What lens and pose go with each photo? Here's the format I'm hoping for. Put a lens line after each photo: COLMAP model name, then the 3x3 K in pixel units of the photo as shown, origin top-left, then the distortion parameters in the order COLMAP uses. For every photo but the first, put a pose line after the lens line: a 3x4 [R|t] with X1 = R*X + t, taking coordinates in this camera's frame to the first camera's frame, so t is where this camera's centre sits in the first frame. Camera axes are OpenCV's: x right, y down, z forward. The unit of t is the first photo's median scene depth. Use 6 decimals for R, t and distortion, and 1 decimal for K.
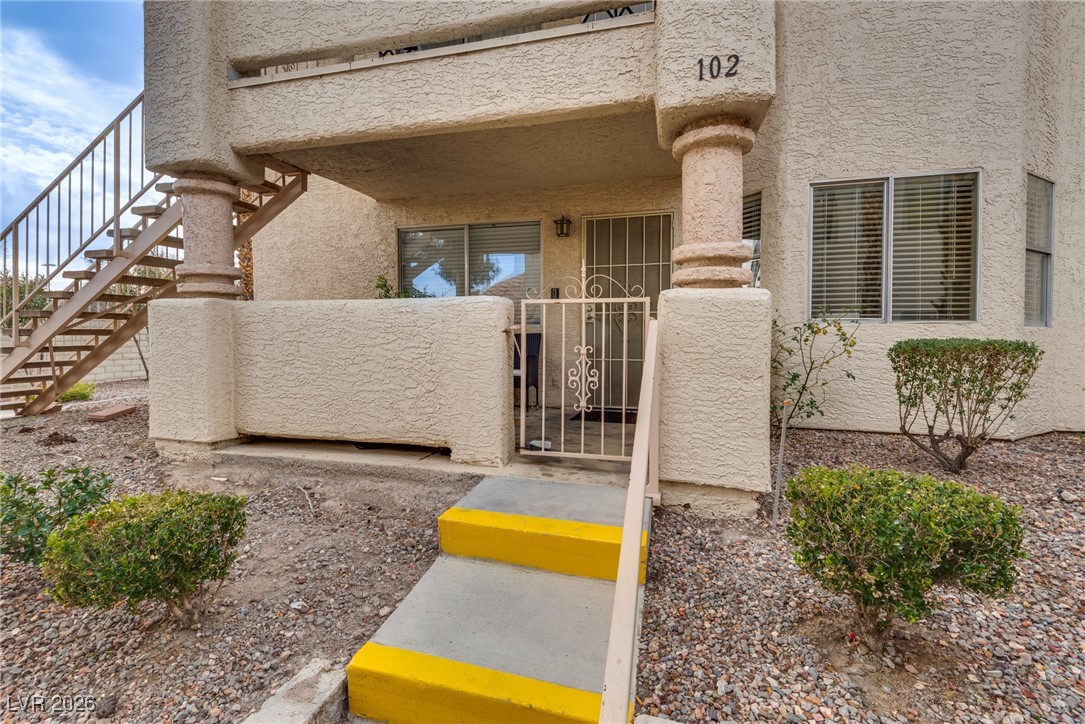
lens RADIAL K [[498.2, 0, 536.1], [0, 498.2, 345.2], [0, 0, 1]] dist [0.030804, -0.021243]
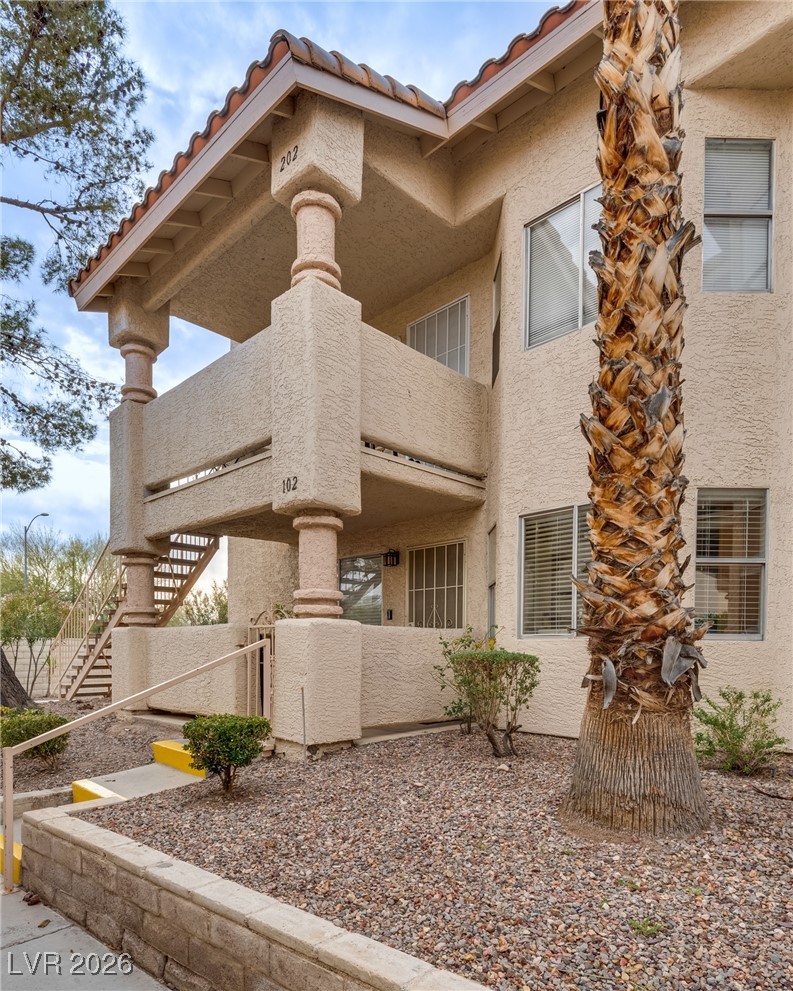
lens RADIAL K [[618.2, 0, 396.1], [0, 618.2, 662.9], [0, 0, 1]] dist [0.031263, 0.000152]
pose [[0.875321, 0.011900, -0.483396, 1.016140], [-0.013497, 0.999909, 0.000176, 0.015255], [0.483354, 0.006370, 0.875402, -0.370750]]
